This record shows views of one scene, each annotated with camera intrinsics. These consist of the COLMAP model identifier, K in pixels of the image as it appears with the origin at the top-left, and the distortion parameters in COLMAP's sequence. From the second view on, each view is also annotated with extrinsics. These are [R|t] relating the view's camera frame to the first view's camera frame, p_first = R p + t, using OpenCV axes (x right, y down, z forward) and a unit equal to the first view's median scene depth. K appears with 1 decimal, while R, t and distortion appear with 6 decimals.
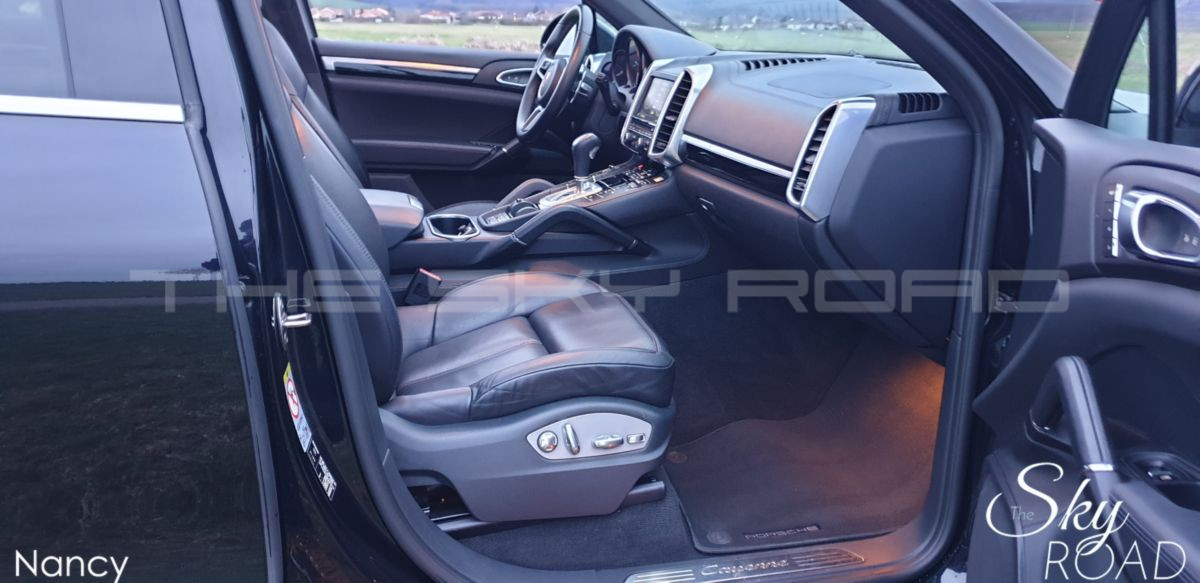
lens RADIAL K [[988.5, 0, 614.4], [0, 988.5, 292.6], [0, 0, 1]] dist [-0.006631, -0.005218]
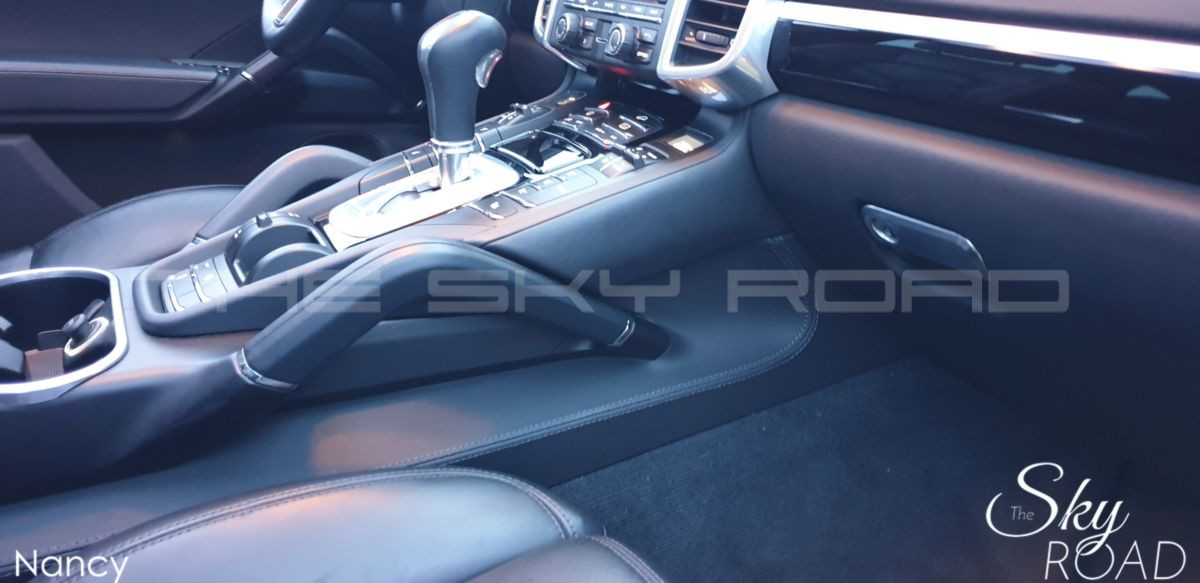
lens RADIAL K [[992.7, 0, 640.9], [0, 992.7, 272.3], [0, 0, 1]] dist [-0.007589, -0.004789]
pose [[0.974697, -0.062952, 0.214482, -0.046354], [0.052323, 0.997121, 0.054885, -0.087737], [-0.217319, -0.042274, 0.975185, 0.651424]]
